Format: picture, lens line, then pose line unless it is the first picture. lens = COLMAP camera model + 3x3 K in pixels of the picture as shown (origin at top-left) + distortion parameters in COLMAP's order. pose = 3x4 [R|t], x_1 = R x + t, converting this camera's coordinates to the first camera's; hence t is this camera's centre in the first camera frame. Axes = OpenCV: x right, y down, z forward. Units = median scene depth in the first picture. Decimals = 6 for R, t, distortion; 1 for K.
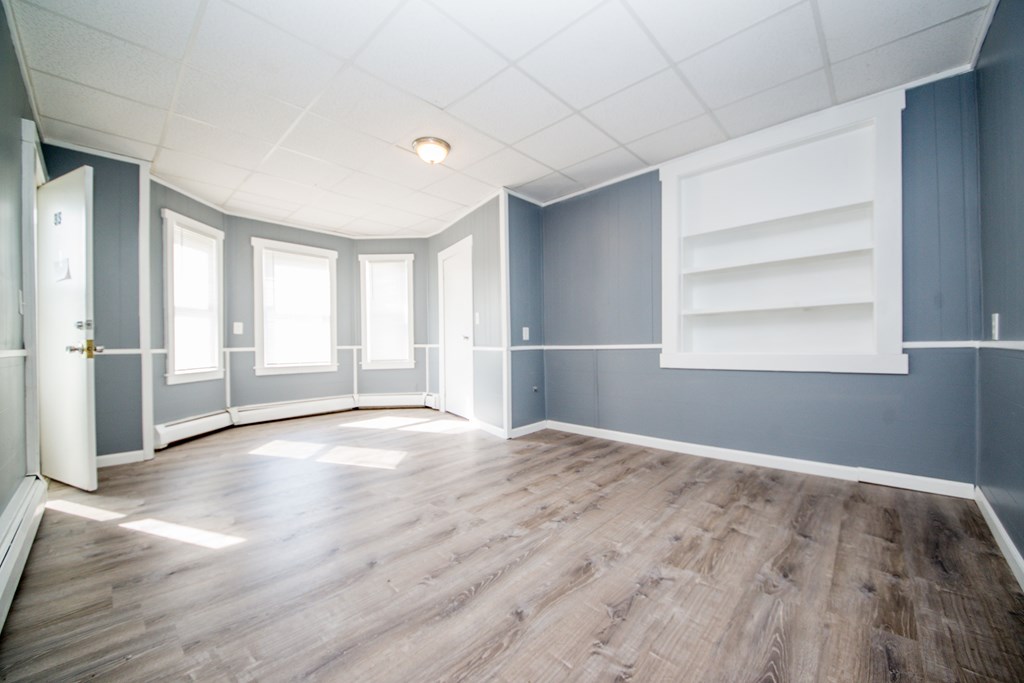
lens RADIAL K [[384.0, 0, 508.4], [0, 384.0, 346.2], [0, 0, 1]] dist [0.038011, -0.024491]
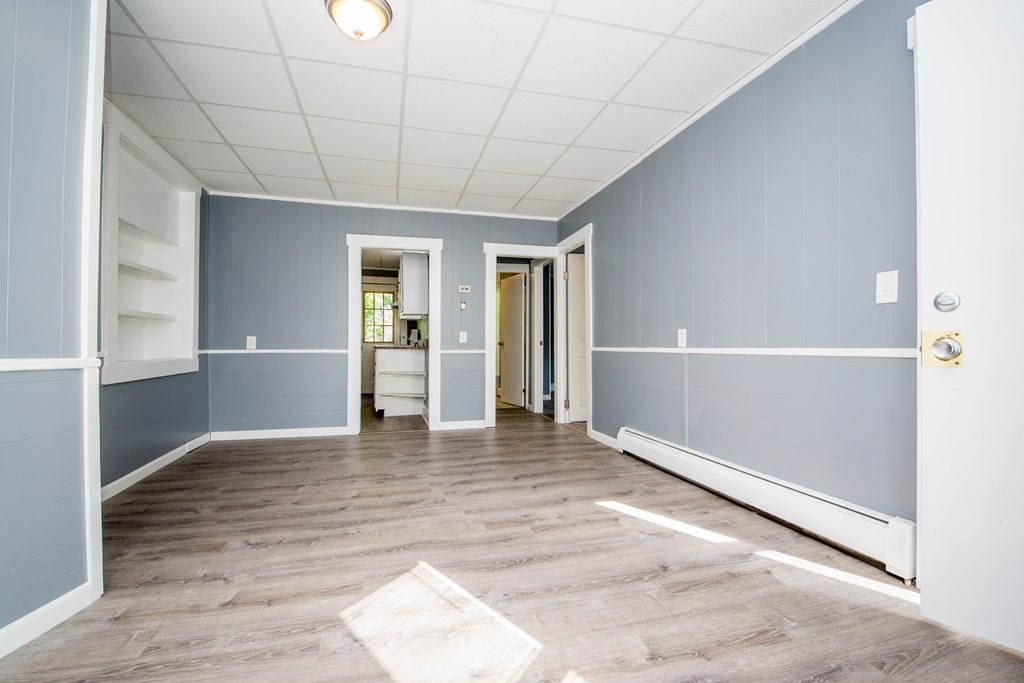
lens RADIAL K [[453.8, 0, 508.7], [0, 453.8, 343.5], [0, 0, 1]] dist [0.025013, -0.000431]
pose [[-0.849590, 0.018199, 0.527130, -0.672867], [0.015131, 0.999834, -0.010132, -0.000839], [-0.527227, -0.000632, -0.849724, 1.322190]]
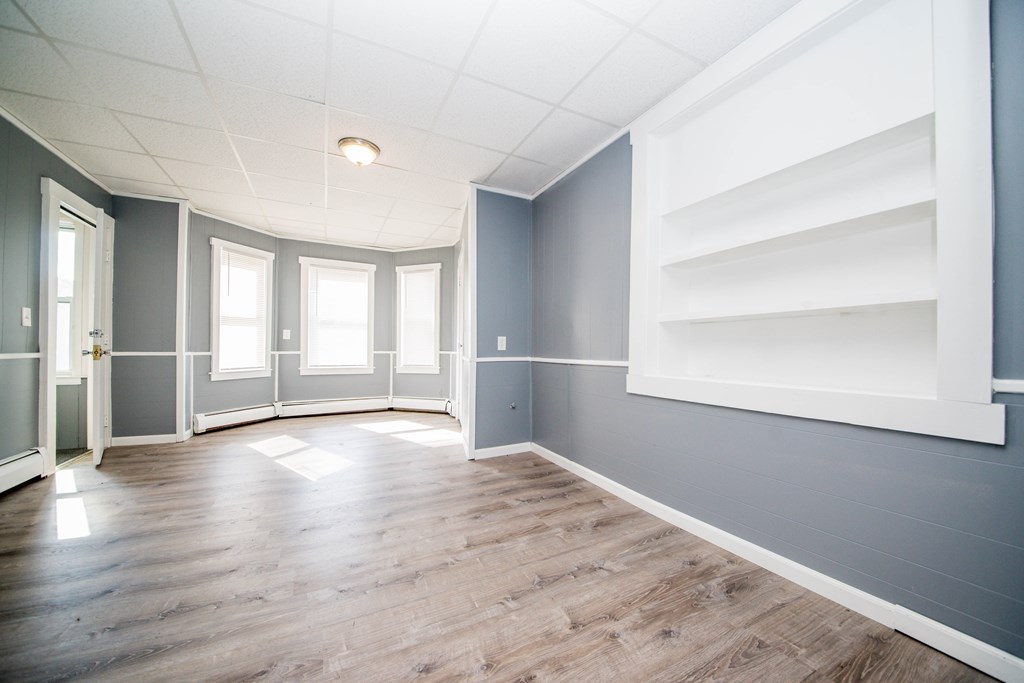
lens RADIAL K [[362.7, 0, 508.8], [0, 362.7, 344.8], [0, 0, 1]] dist [0.034115, -0.023487]
pose [[0.939593, 0.017498, -0.341847, 0.419621], [-0.021697, 0.999729, -0.008462, -0.026748], [0.341607, 0.015368, 0.939717, 0.252484]]
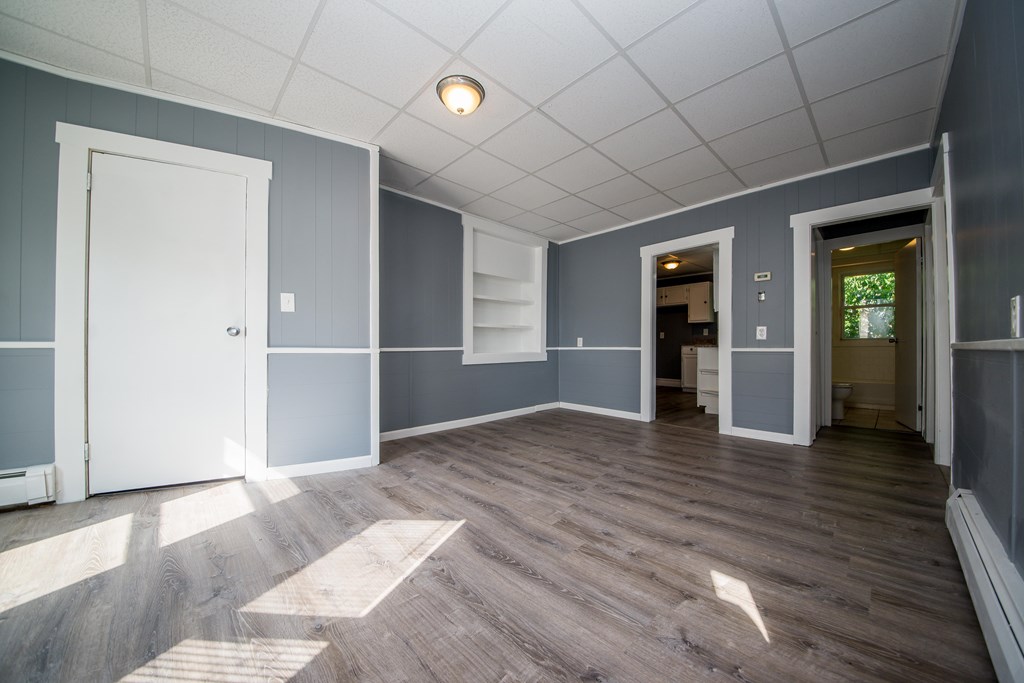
lens RADIAL K [[362.7, 0, 508.8], [0, 362.7, 344.8], [0, 0, 1]] dist [0.034115, -0.023487]
pose [[0.057614, 0.021710, 0.998103, -0.838521], [0.004614, 0.999747, -0.022013, 0.014482], [-0.998328, 0.005874, 0.057499, 0.773862]]
